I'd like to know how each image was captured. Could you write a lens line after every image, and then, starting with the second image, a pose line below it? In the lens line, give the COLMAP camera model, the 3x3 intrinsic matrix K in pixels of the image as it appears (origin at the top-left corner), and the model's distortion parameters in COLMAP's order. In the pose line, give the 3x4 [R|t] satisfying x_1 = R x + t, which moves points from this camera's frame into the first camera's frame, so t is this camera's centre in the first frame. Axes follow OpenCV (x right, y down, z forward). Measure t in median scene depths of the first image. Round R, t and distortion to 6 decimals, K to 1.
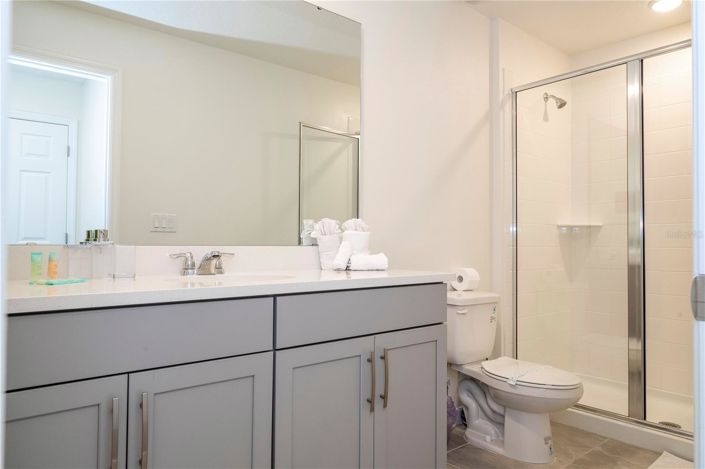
lens RADIAL K [[477.6, 0, 349.6], [0, 477.6, 240.2], [0, 0, 1]] dist [0.071020, -0.002778]
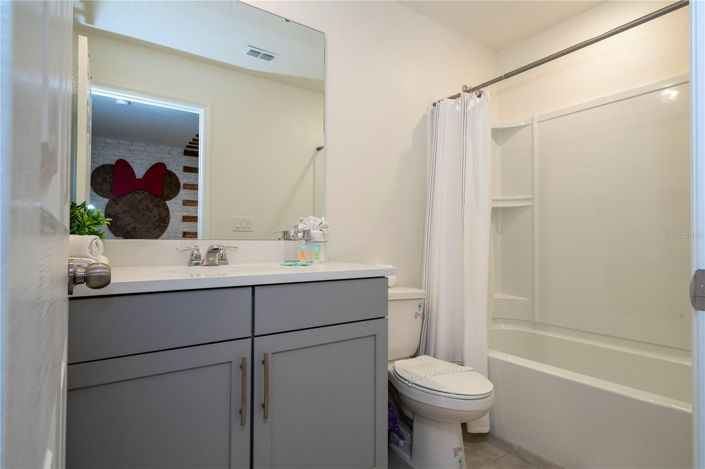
lens RADIAL K [[393.8, 0, 356.0], [0, 393.8, 231.0], [0, 0, 1]] dist [0.039252, 0.001397]
pose [[0.996312, 0.001418, -0.085792, 0.152329], [-0.002776, 0.999873, -0.015711, 0.004123], [0.085759, 0.015891, 0.996189, 0.125753]]
